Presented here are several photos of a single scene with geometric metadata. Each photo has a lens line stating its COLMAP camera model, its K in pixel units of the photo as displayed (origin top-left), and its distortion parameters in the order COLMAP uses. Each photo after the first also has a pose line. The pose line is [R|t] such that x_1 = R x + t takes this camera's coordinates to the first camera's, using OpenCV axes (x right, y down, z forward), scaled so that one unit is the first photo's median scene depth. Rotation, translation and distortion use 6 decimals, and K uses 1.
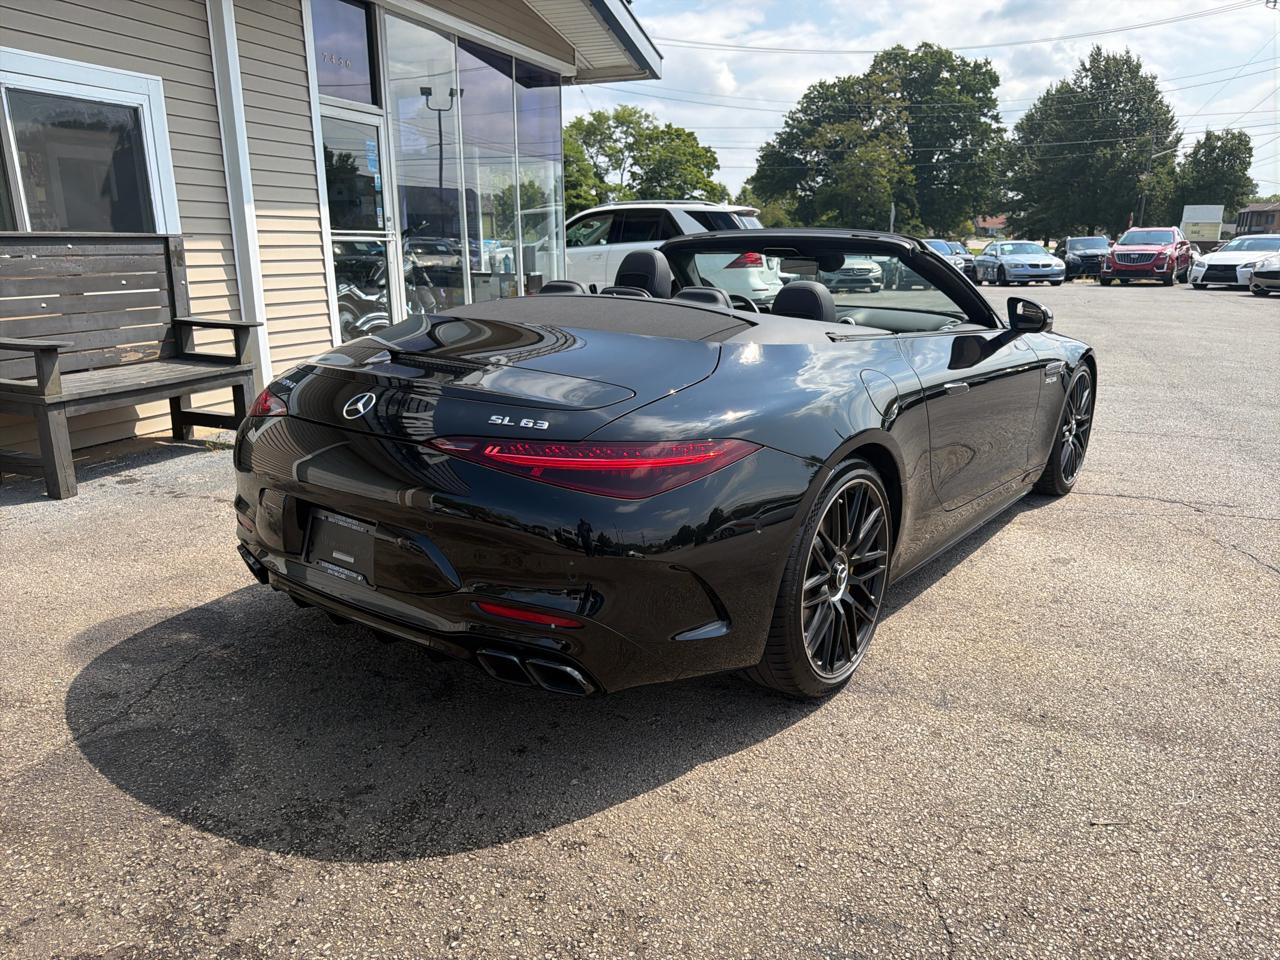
lens RADIAL K [[912.2, 0, 646.5], [0, 912.2, 481.7], [0, 0, 1]] dist [0.022067, -0.029734]
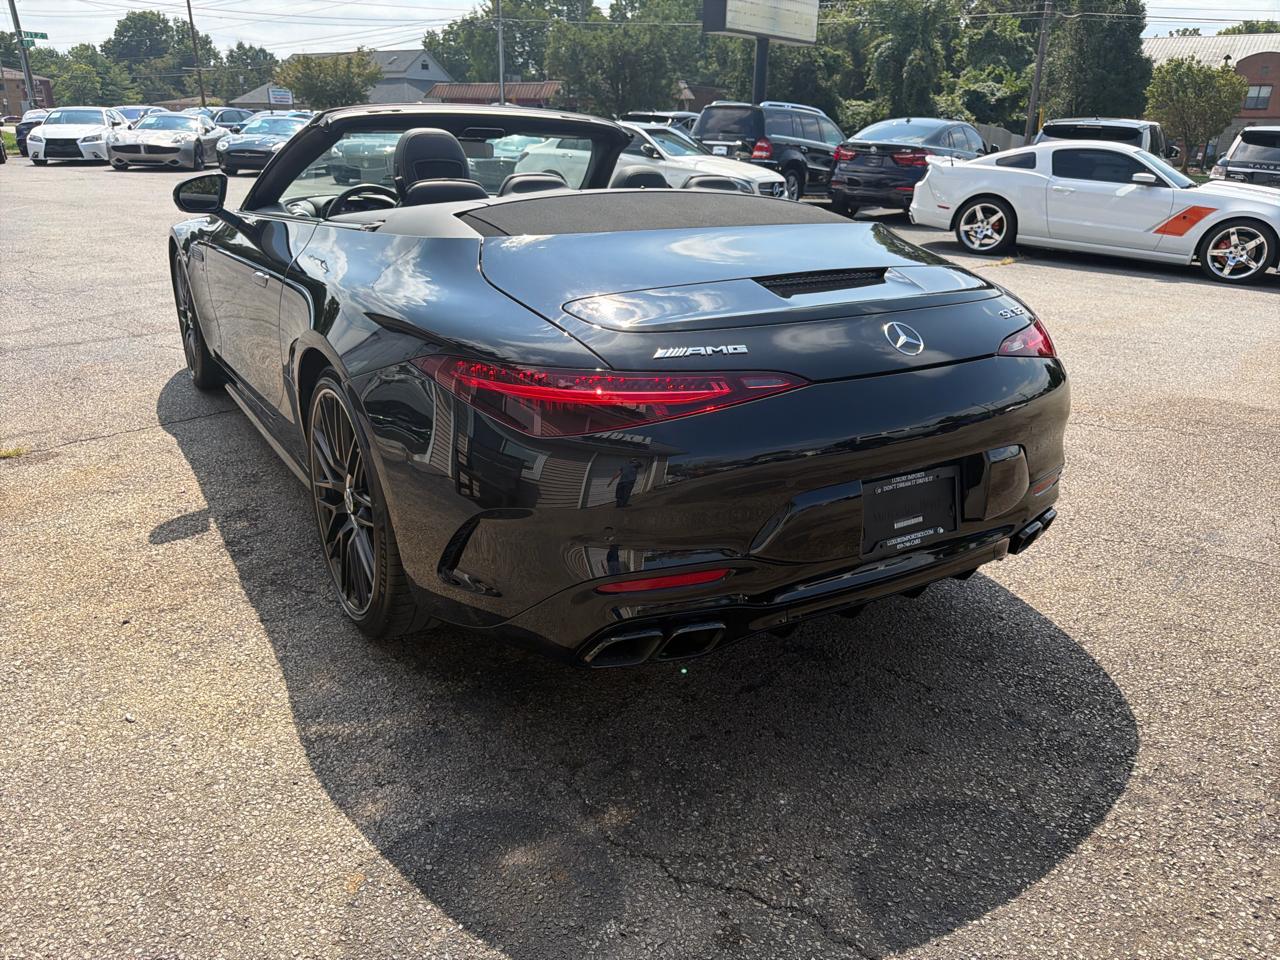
lens RADIAL K [[912.2, 0, 642.3], [0, 912.2, 478.9], [0, 0, 1]] dist [0.022067, -0.029734]
pose [[0.357937, -0.330647, 0.873243, -0.410622], [0.219168, 0.938828, 0.265644, -0.083707], [-0.907660, 0.096303, 0.408508, 0.315109]]
